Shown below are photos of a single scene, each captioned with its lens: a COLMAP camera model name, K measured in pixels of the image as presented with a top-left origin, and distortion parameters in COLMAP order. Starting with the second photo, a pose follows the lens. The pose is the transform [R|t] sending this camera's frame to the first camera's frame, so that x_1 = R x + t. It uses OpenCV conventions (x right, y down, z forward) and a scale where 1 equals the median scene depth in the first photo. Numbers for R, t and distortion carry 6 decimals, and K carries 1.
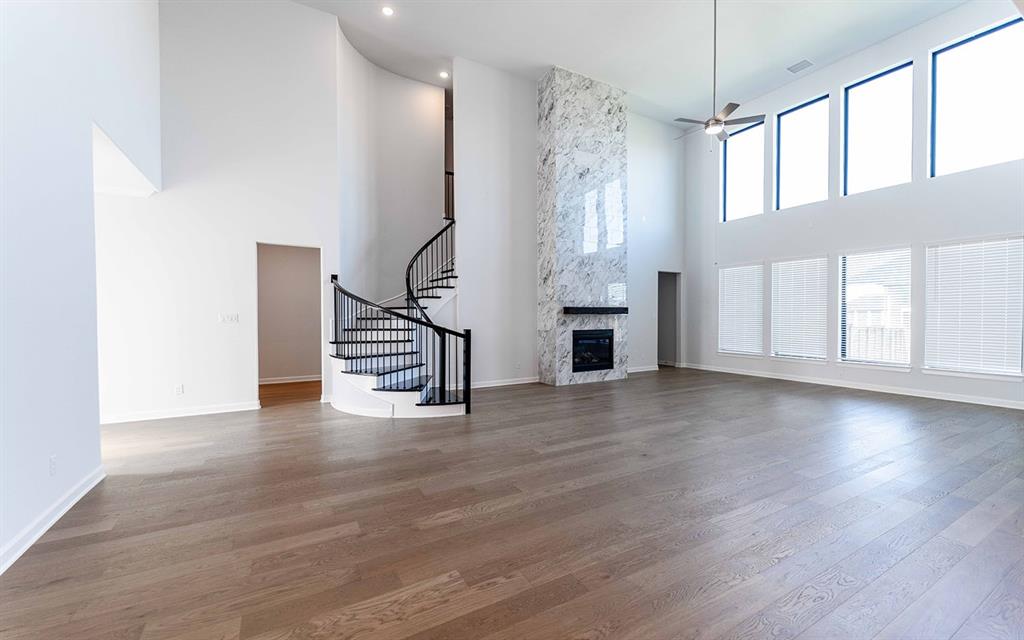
lens RADIAL K [[413.0, 0, 510.1], [0, 413.0, 321.2], [0, 0, 1]] dist [0.001915, -0.001871]
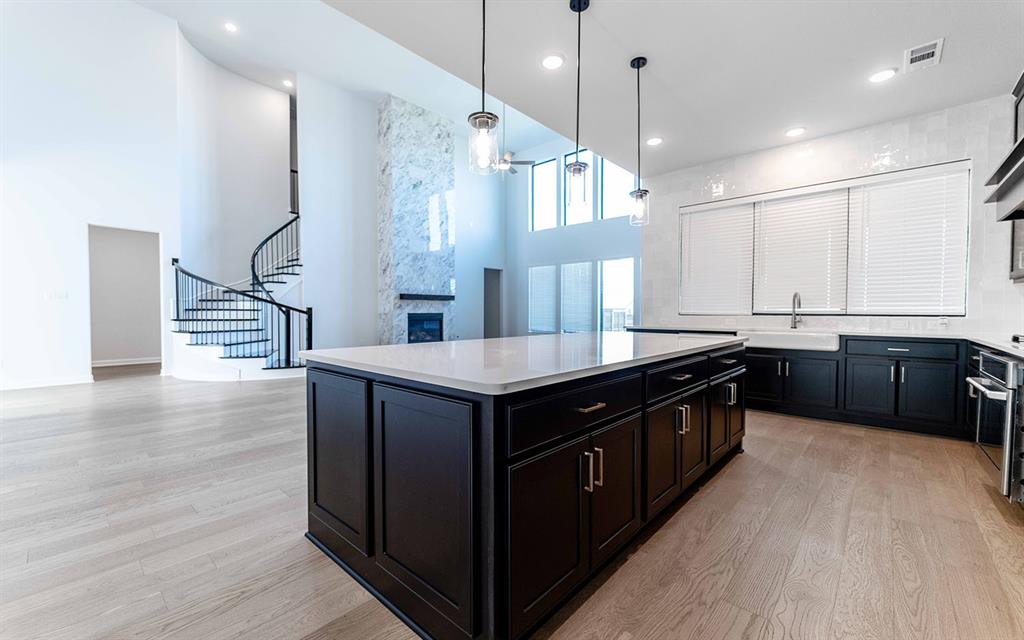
lens RADIAL K [[413.0, 0, 511.4], [0, 413.0, 322.3], [0, 0, 1]] dist [0.001915, -0.001871]
pose [[0.948775, -0.003941, 0.315929, 0.056465], [0.000809, 0.999949, 0.010043, 0.037439], [-0.315953, -0.009273, 0.948730, -0.254465]]
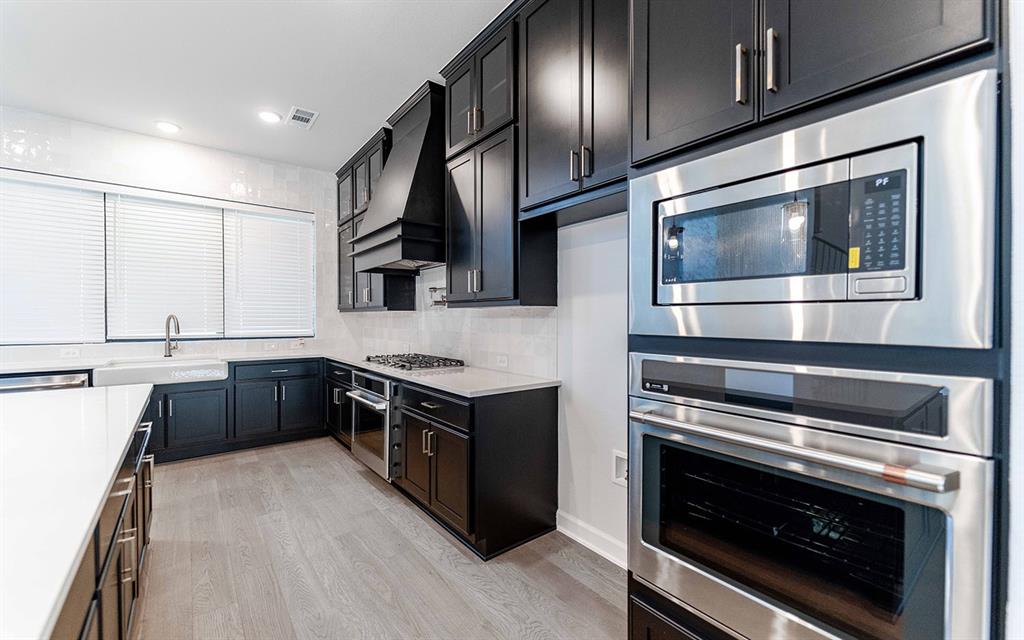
lens RADIAL K [[413.0, 0, 514.5], [0, 413.0, 322.8], [0, 0, 1]] dist [0.001915, -0.001871]
pose [[-0.155563, -0.008509, 0.987789, 0.065128], [0.014443, 0.999836, 0.010887, 0.012314], [-0.987720, 0.015960, -0.155414, -0.161673]]
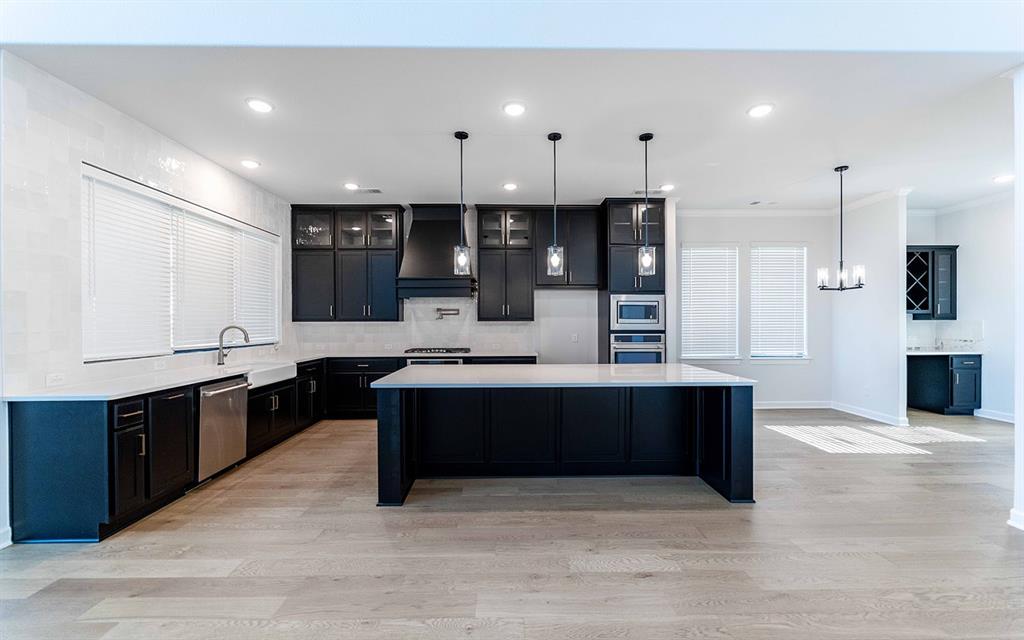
lens RADIAL K [[413.0, 0, 508.2], [0, 413.0, 321.8], [0, 0, 1]] dist [0.001915, -0.001871]
pose [[-0.878039, 0.002004, 0.478586, 0.034422], [0.009699, 0.999860, 0.013607, -0.006363], [-0.478492, 0.016589, -0.877935, 0.458203]]
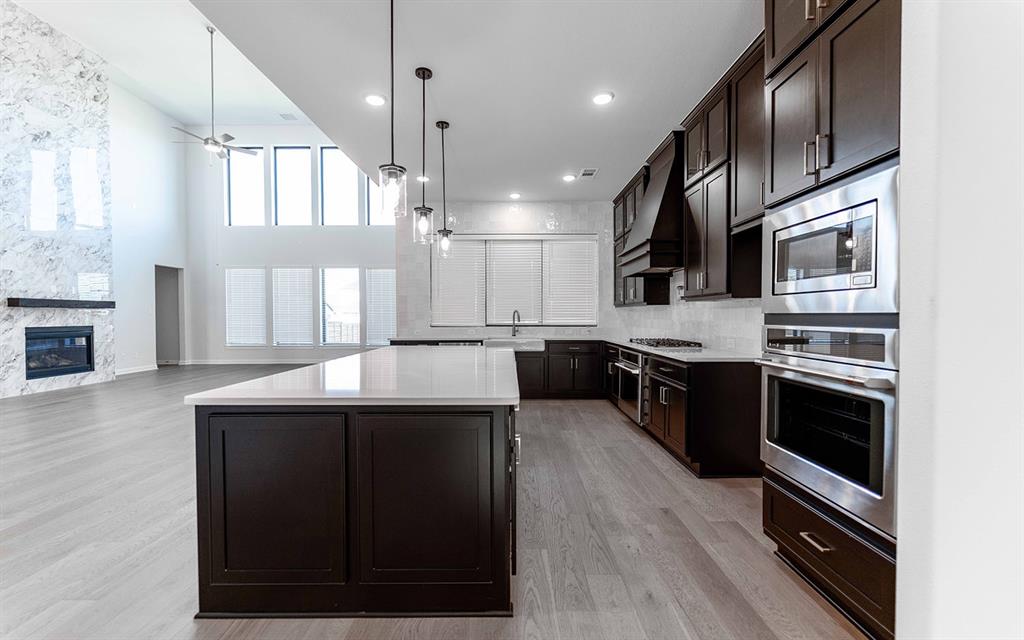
lens RADIAL K [[413.0, 0, 513.1], [0, 413.0, 324.2], [0, 0, 1]] dist [0.001915, -0.001871]
pose [[0.489235, -0.015819, 0.872008, -0.083997], [0.014144, 0.999848, 0.010203, 0.021036], [-0.872037, 0.007342, 0.489385, -0.220661]]
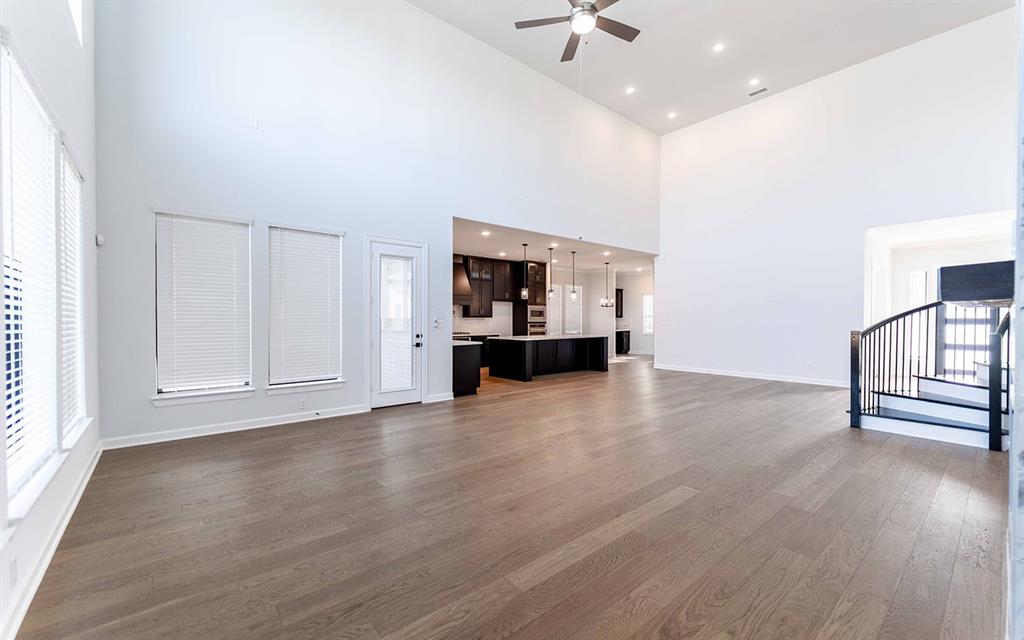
lens RADIAL K [[413.0, 0, 512.2], [0, 413.0, 324.4], [0, 0, 1]] dist [0.001915, -0.001871]
pose [[-0.982861, 0.005992, -0.184252, 0.542501], [0.000955, 0.999624, 0.027415, -0.013426], [0.184347, 0.026769, -0.982497, 1.215793]]
